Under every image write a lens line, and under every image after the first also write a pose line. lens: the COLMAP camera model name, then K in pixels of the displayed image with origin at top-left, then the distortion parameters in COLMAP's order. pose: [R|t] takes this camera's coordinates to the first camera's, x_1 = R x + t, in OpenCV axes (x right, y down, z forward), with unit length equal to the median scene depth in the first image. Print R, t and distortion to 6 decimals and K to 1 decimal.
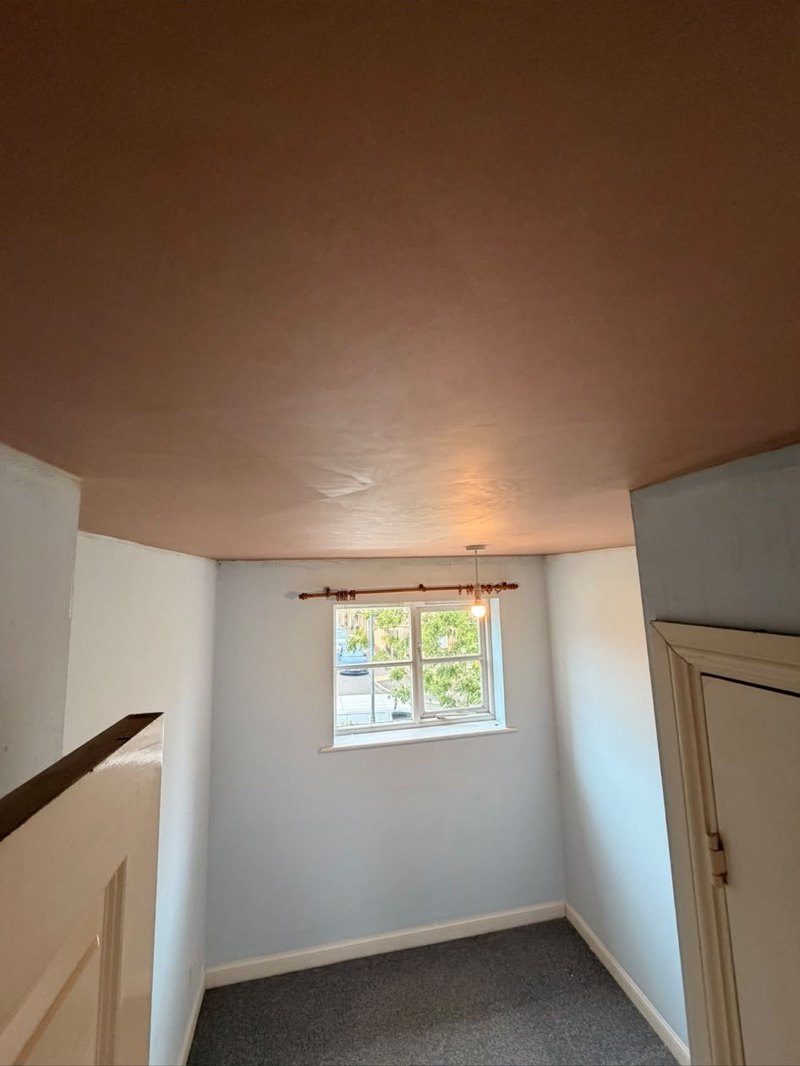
lens RADIAL K [[417.6, 0, 400.2], [0, 417.6, 530.8], [0, 0, 1]] dist [-0.002940, -0.000169]
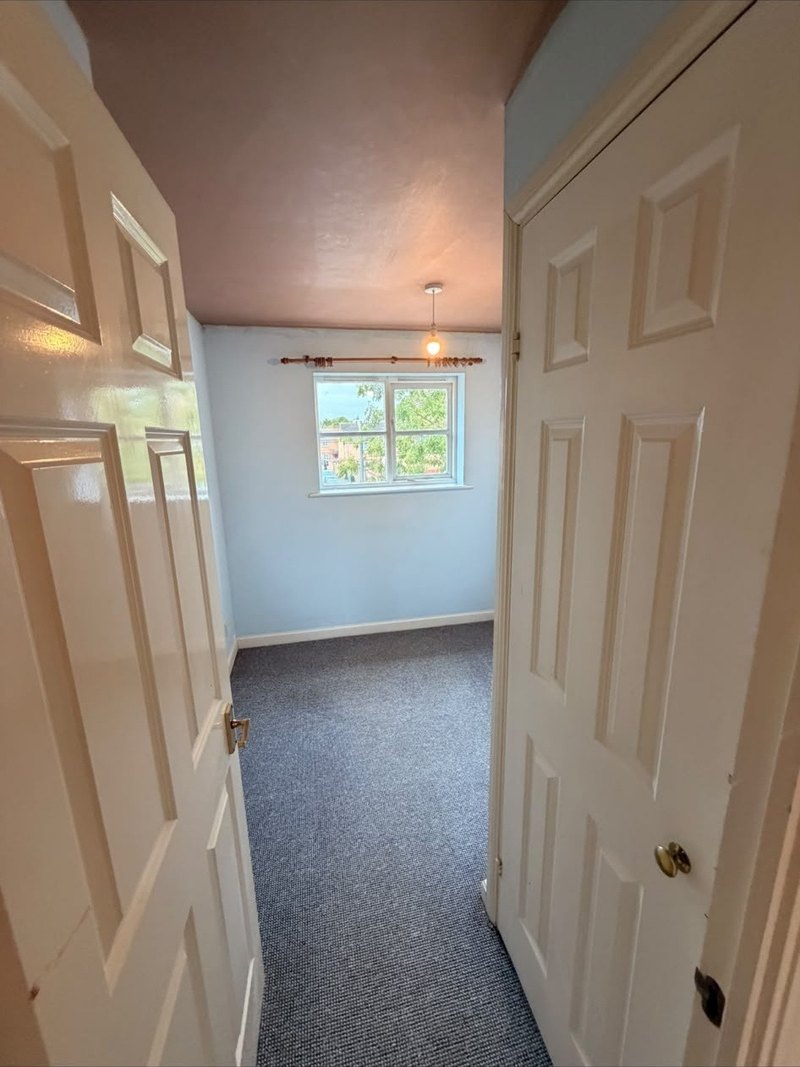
lens RADIAL K [[418.0, 0, 400.4], [0, 418.0, 529.9], [0, 0, 1]] dist [-0.002940, -0.000169]
pose [[0.999906, 0.000462, 0.013698, 0.054230], [-0.005015, 0.942450, 0.334310, 0.190785], [-0.012756, -0.334347, 0.942364, -0.177889]]
